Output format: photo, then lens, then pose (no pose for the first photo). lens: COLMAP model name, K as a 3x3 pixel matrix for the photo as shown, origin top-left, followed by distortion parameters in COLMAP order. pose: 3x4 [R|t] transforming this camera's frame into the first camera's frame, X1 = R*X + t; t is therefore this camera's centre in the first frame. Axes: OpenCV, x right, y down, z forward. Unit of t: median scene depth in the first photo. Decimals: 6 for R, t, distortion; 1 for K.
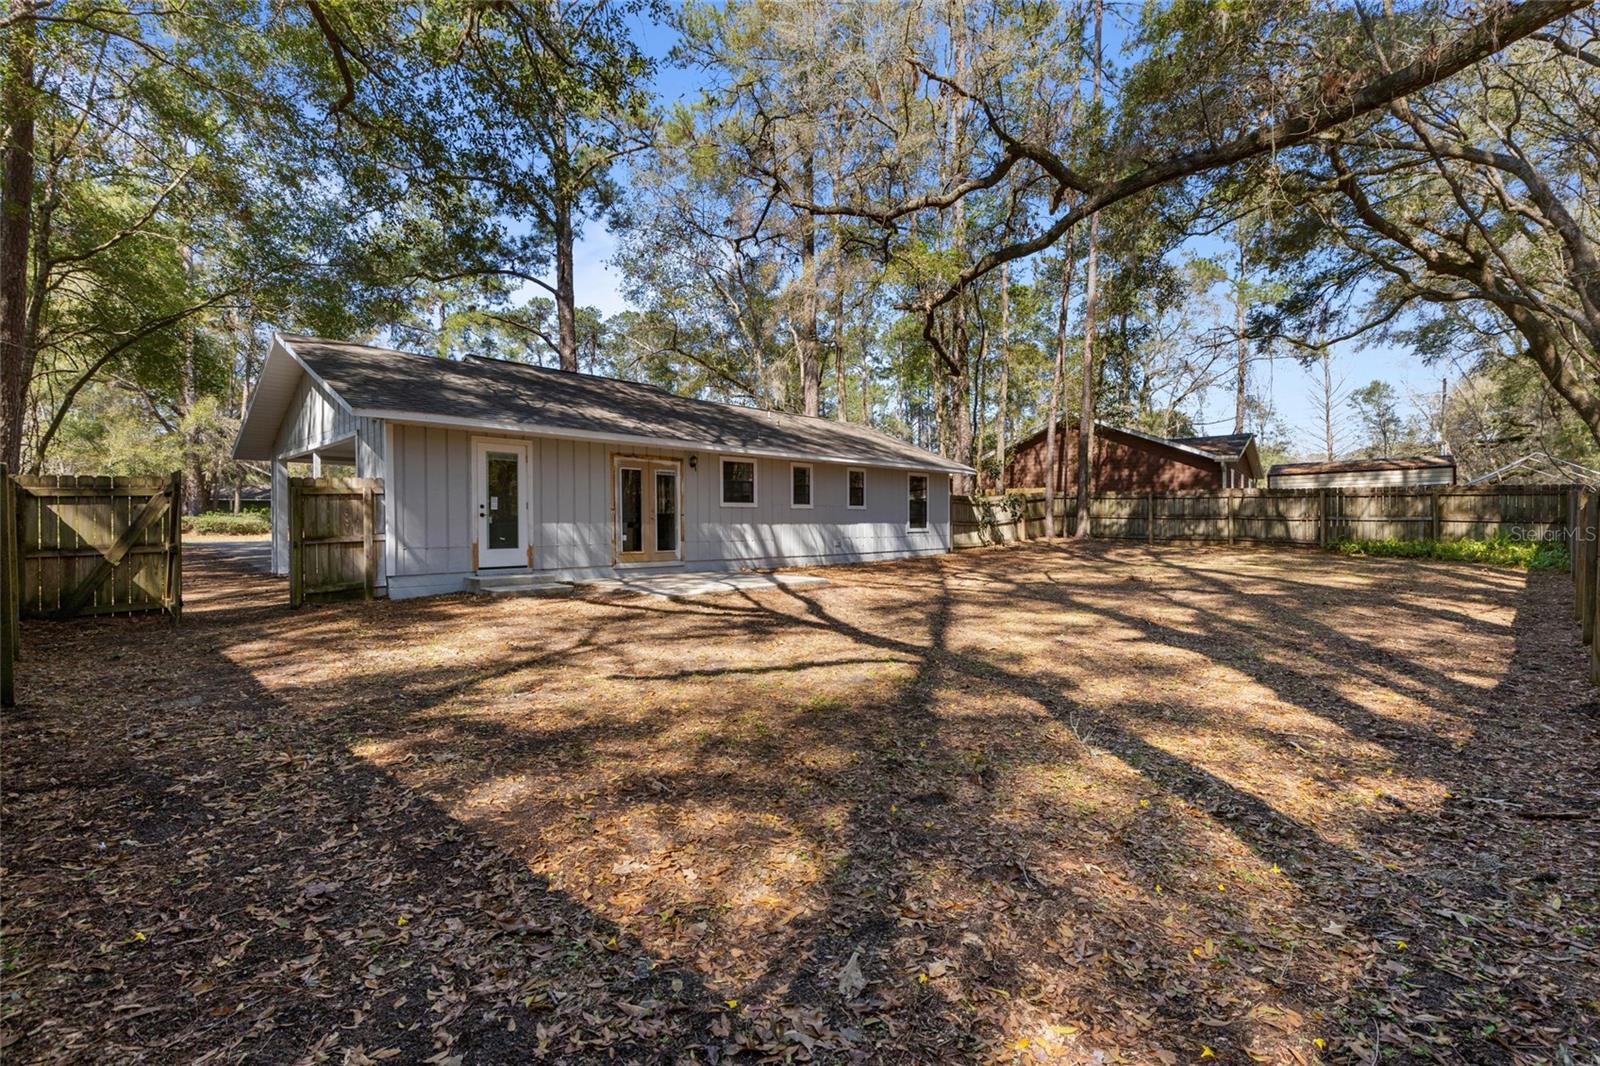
lens RADIAL K [[741.2, 0, 800.0], [0, 741.2, 533.0], [0, 0, 1]] dist [0.001162, 0.000566]
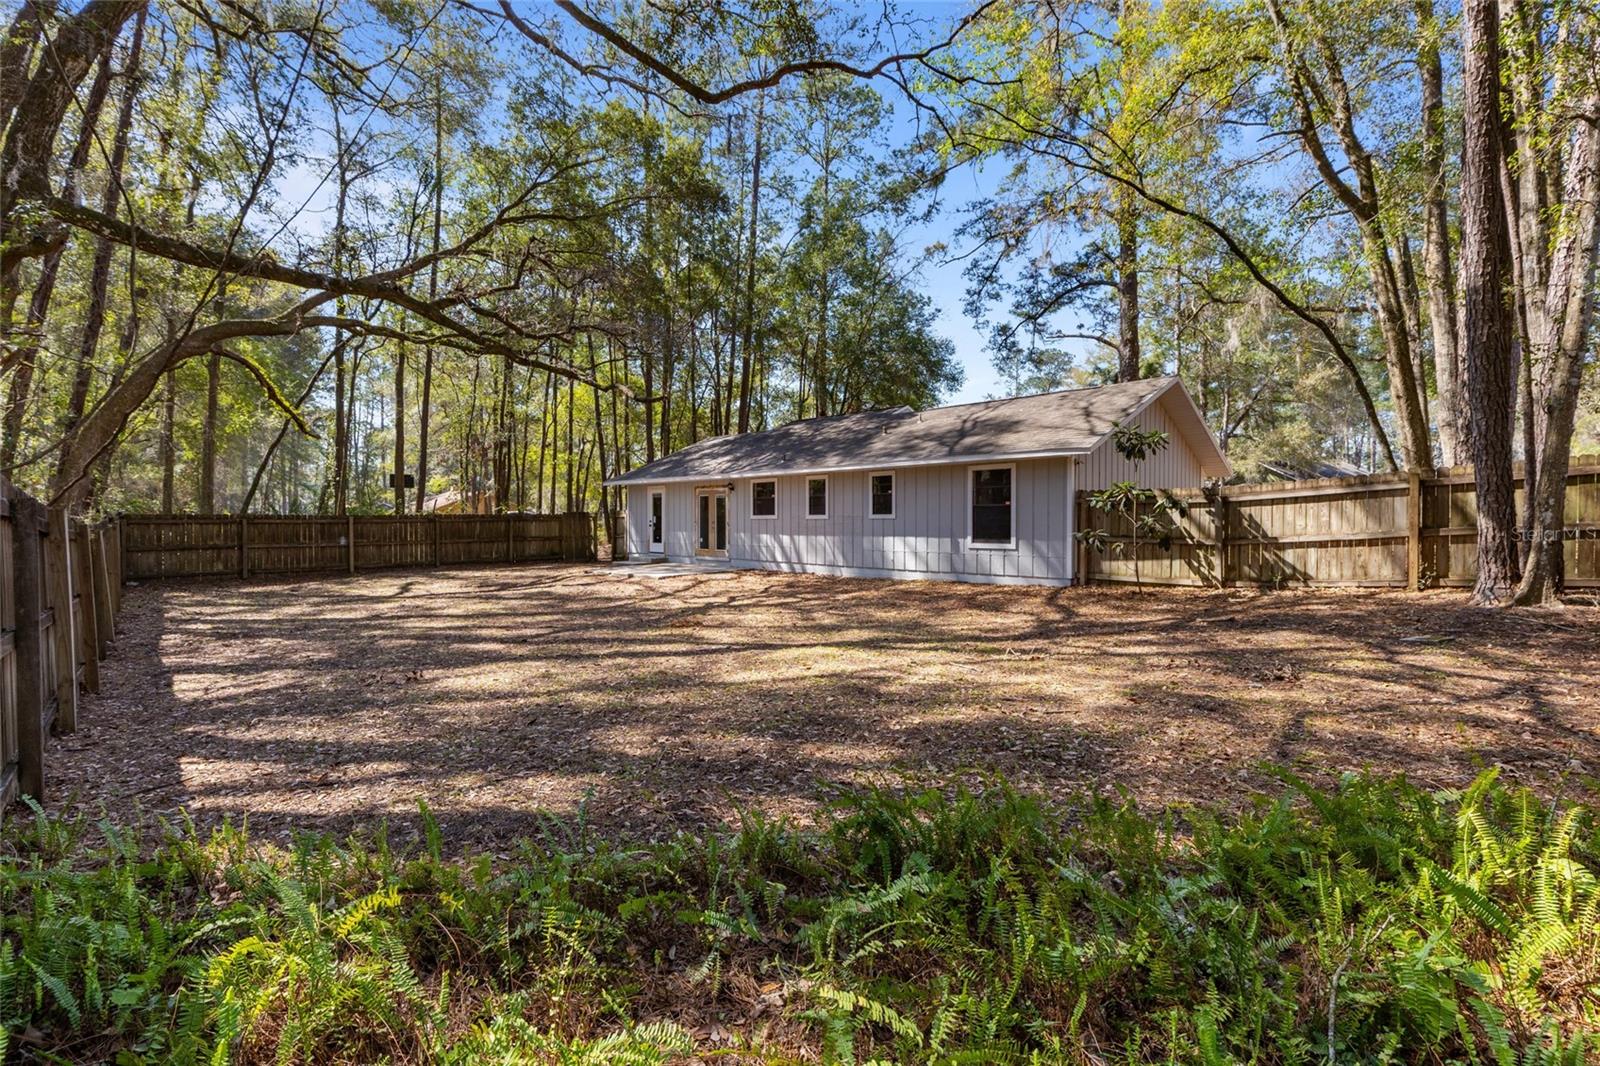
lens RADIAL K [[741.2, 0, 800.0], [0, 741.2, 533.0], [0, 0, 1]] dist [0.001162, 0.000566]
pose [[-0.017520, 0.021371, -0.999618, 1.082533], [-0.011617, 0.999700, 0.021577, -0.038841], [0.999779, 0.011990, -0.017267, 1.043856]]
